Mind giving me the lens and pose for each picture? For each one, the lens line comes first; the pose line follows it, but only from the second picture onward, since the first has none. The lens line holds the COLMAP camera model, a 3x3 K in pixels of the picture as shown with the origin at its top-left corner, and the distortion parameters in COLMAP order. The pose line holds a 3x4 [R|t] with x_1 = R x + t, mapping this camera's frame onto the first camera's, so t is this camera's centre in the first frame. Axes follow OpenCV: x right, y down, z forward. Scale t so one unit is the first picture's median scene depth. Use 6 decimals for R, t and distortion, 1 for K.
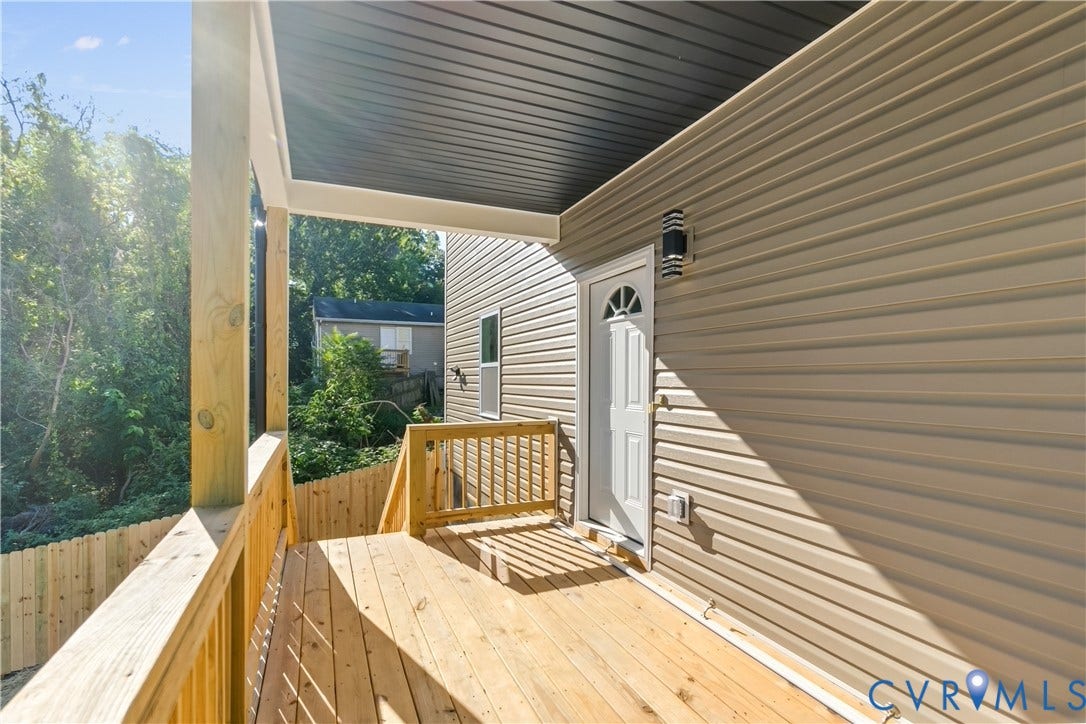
lens RADIAL K [[475.4, 0, 542.5], [0, 475.4, 383.7], [0, 0, 1]] dist [-0.000643, -0.000018]
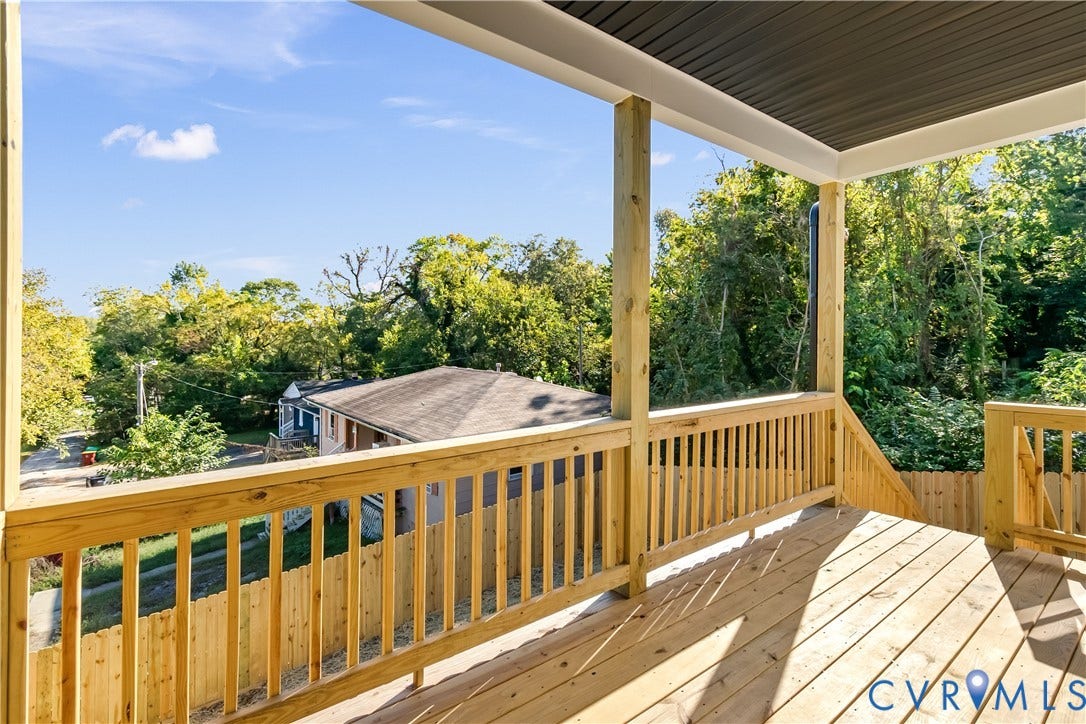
lens RADIAL K [[486.8, 0, 543.0], [0, 486.8, 343.4], [0, 0, 1]] dist [0.000248, 0.000144]
pose [[0.260187, -0.005318, -0.965544, 0.419571], [-0.004523, 0.999967, -0.006727, -0.000129], [0.965548, 0.006117, 0.260154, 0.128686]]
